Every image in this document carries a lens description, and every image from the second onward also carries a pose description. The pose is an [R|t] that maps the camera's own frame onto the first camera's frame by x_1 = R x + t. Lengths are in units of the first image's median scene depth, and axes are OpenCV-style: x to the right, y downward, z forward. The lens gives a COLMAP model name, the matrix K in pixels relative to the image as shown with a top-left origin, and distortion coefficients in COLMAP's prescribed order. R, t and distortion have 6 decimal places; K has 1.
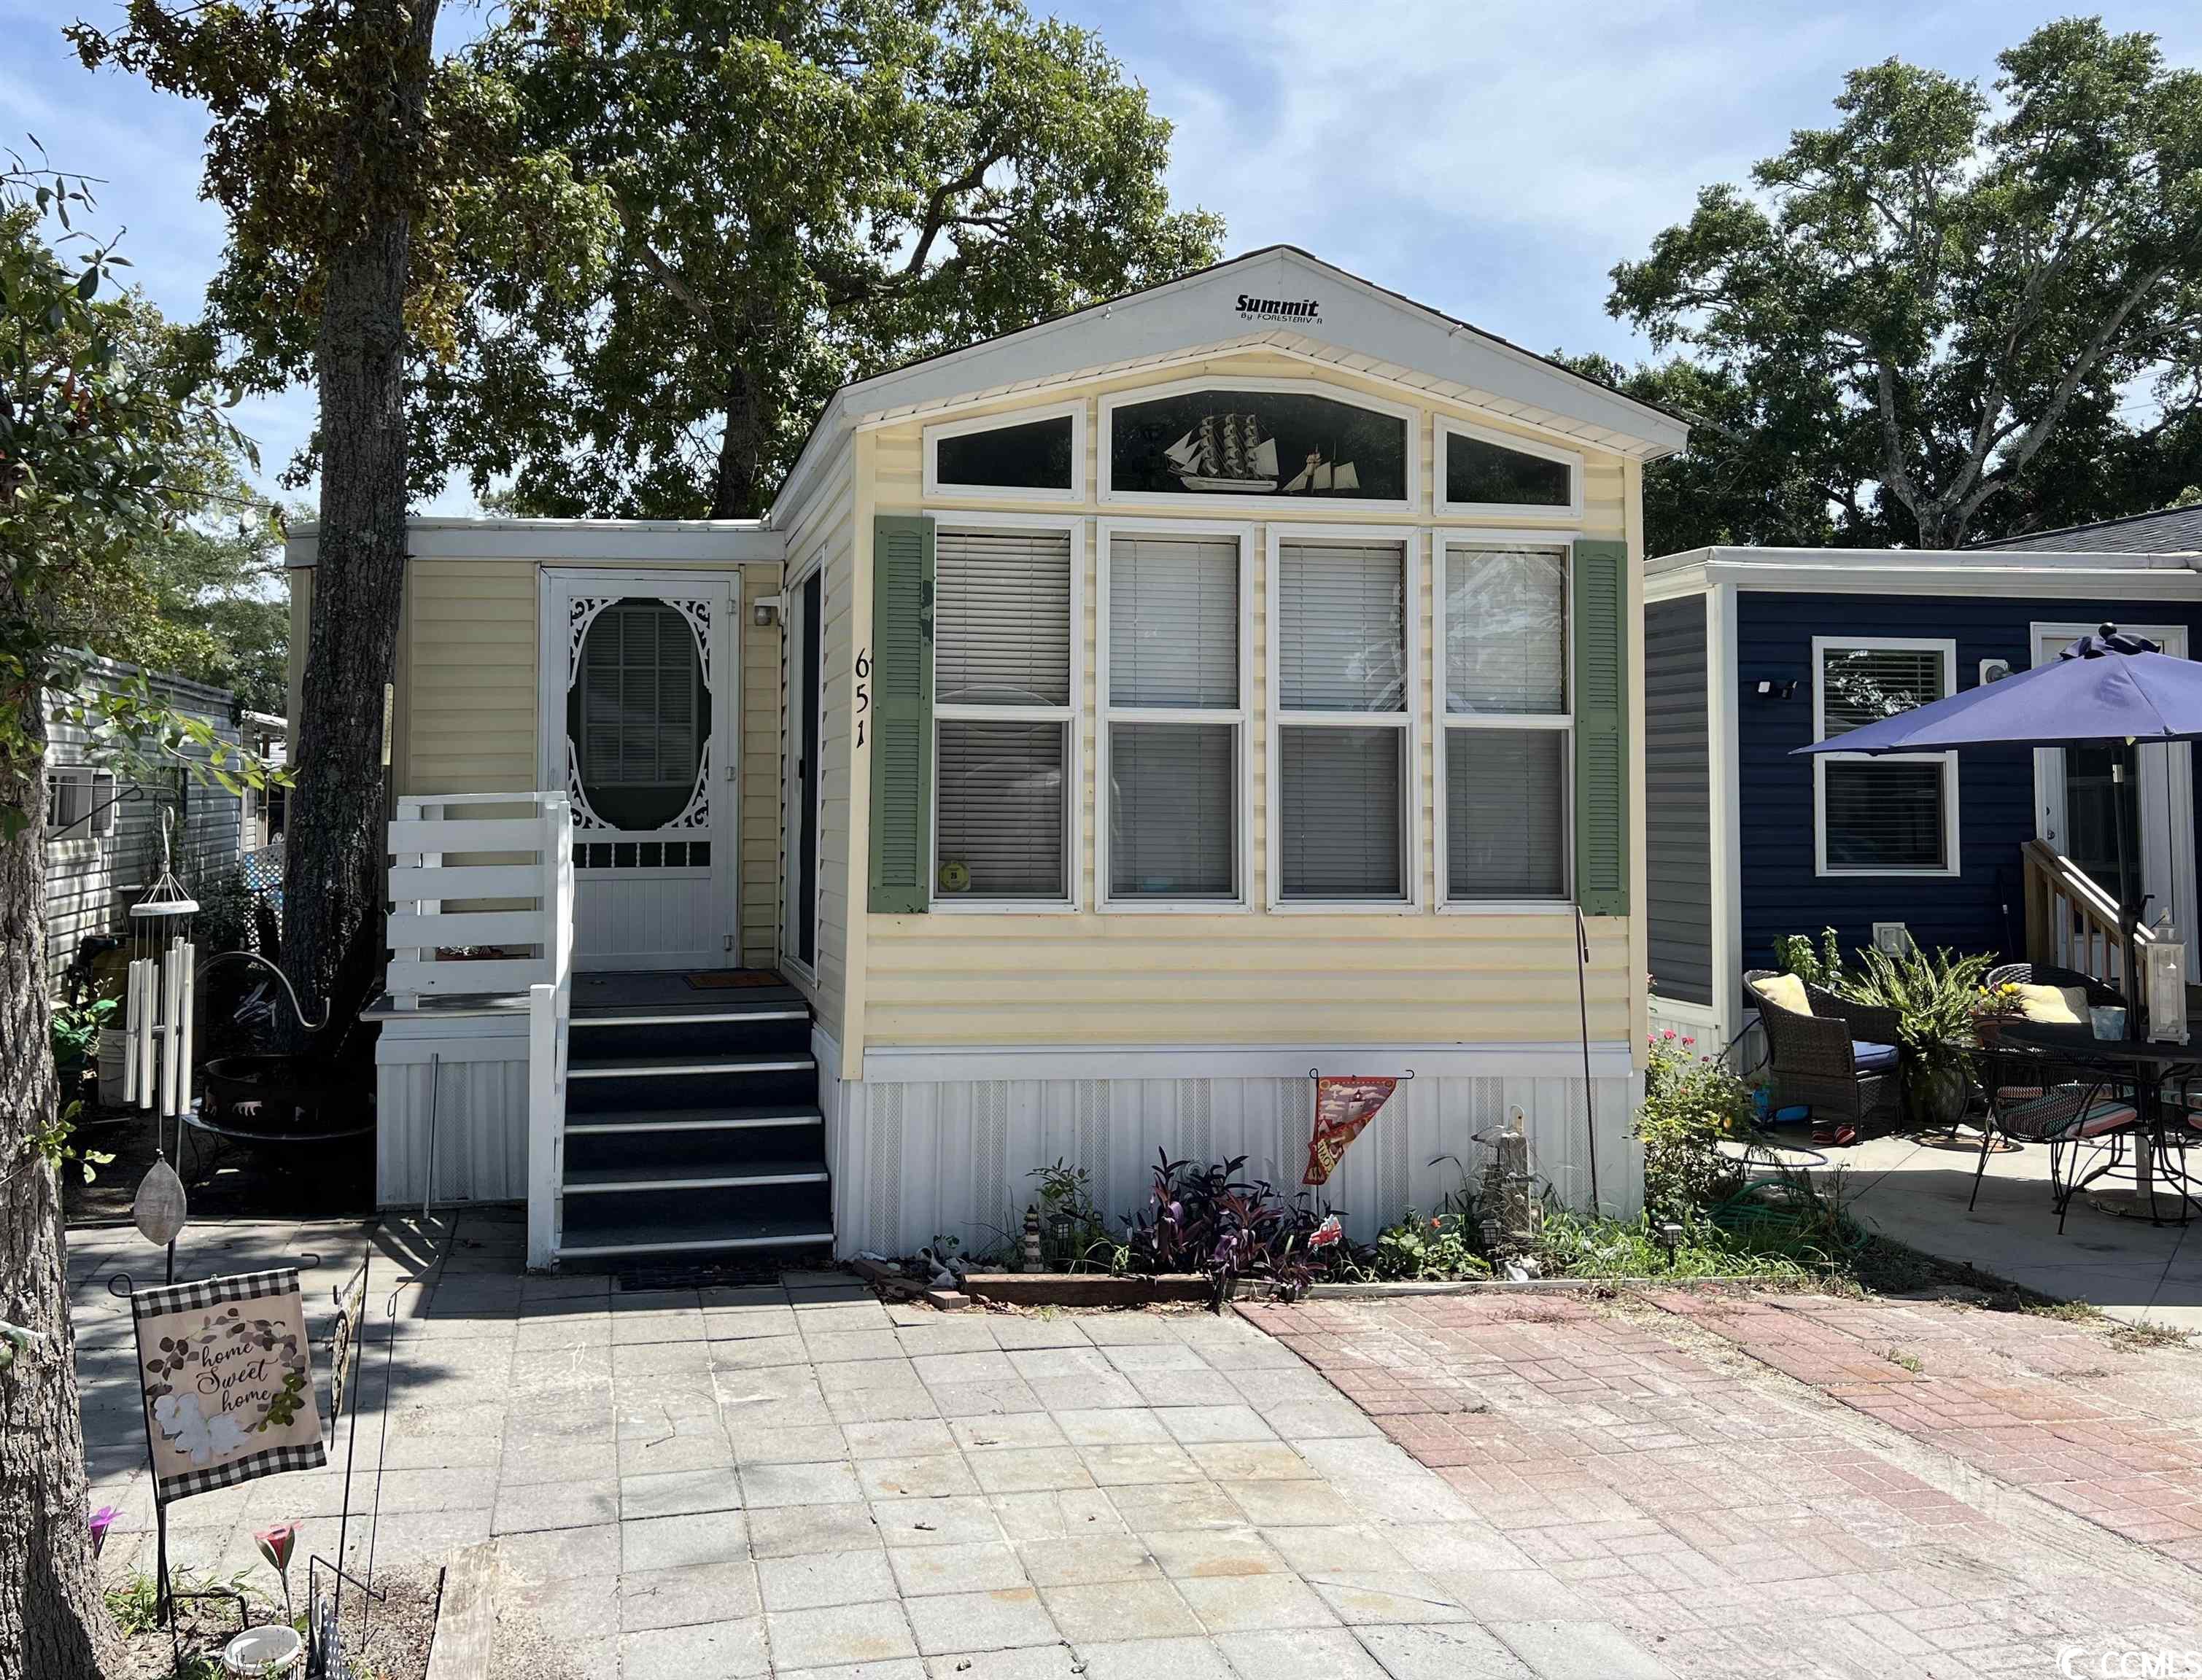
lens RADIAL K [[1930.3, 0, 989.8], [0, 1930.3, 697.1], [0, 0, 1]] dist [0.064968, -0.070786]
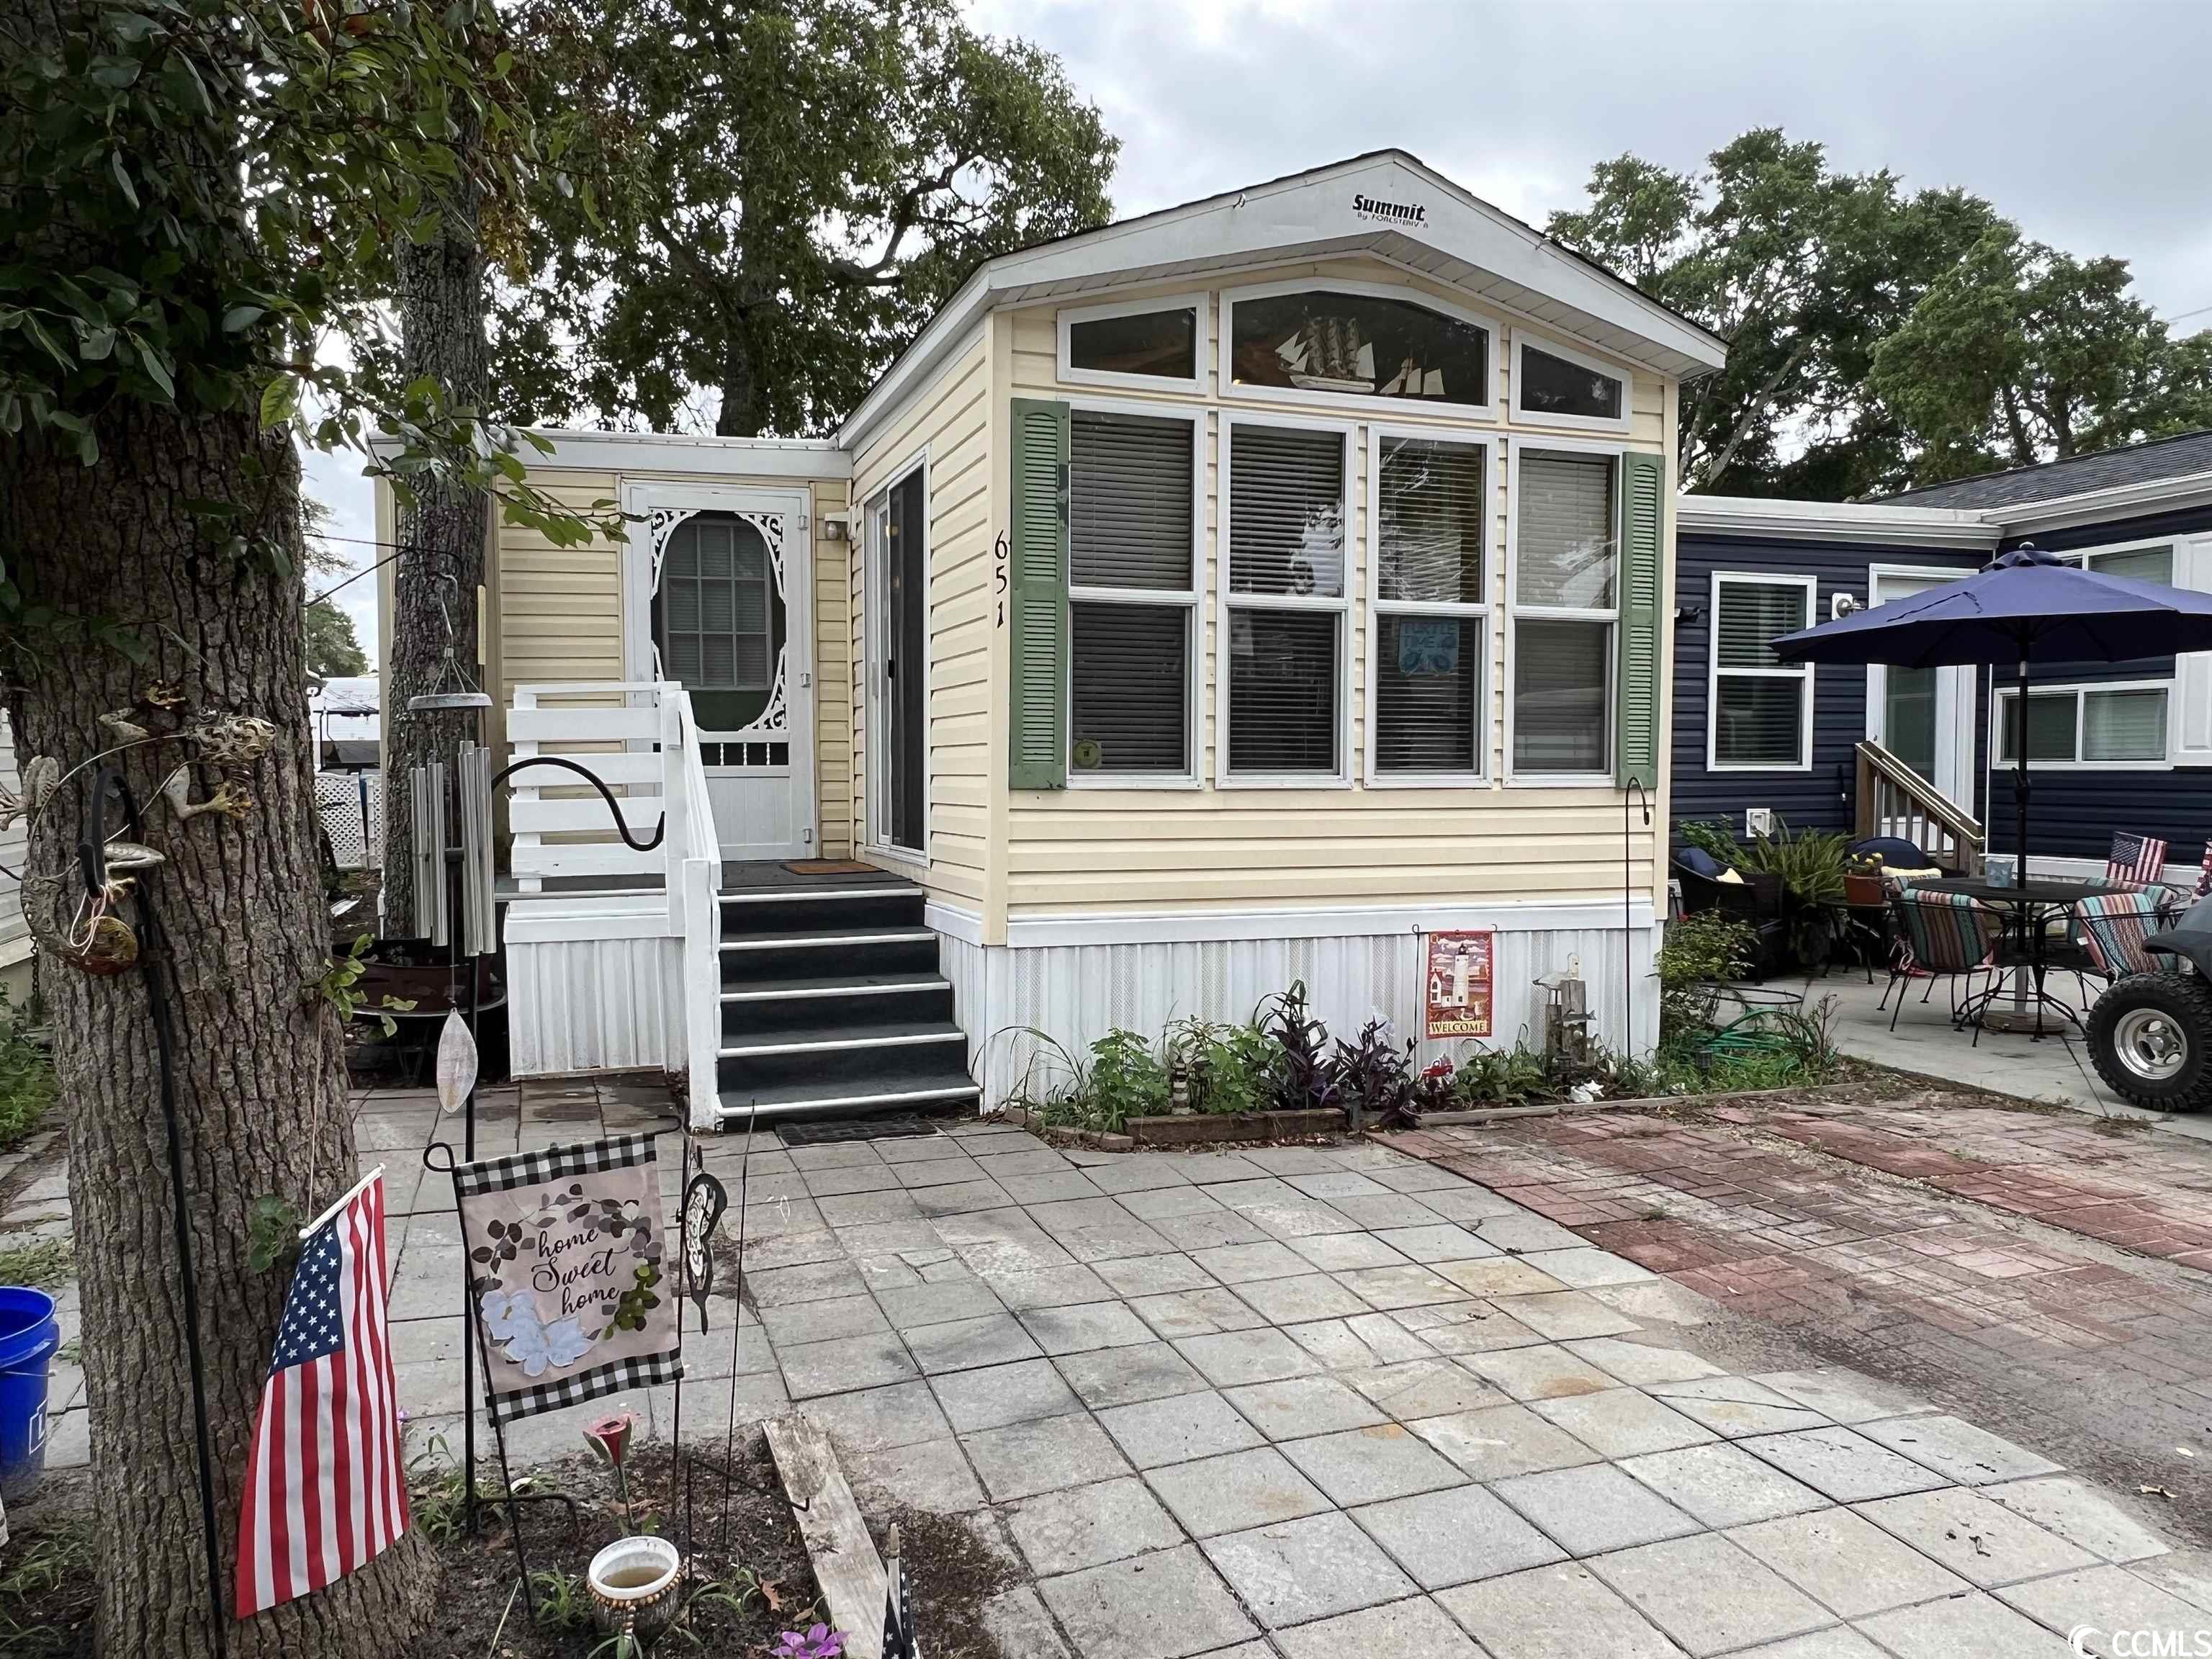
lens RADIAL K [[1524.6, 0, 1099.5], [0, 1524.6, 833.9], [0, 0, 1]] dist [-0.000823, -0.001128]
pose [[0.988850, -0.012703, 0.148370, -0.100909], [-0.002528, 0.994779, 0.102020, 0.039037], [-0.148892, -0.101257, 0.983656, 0.133996]]
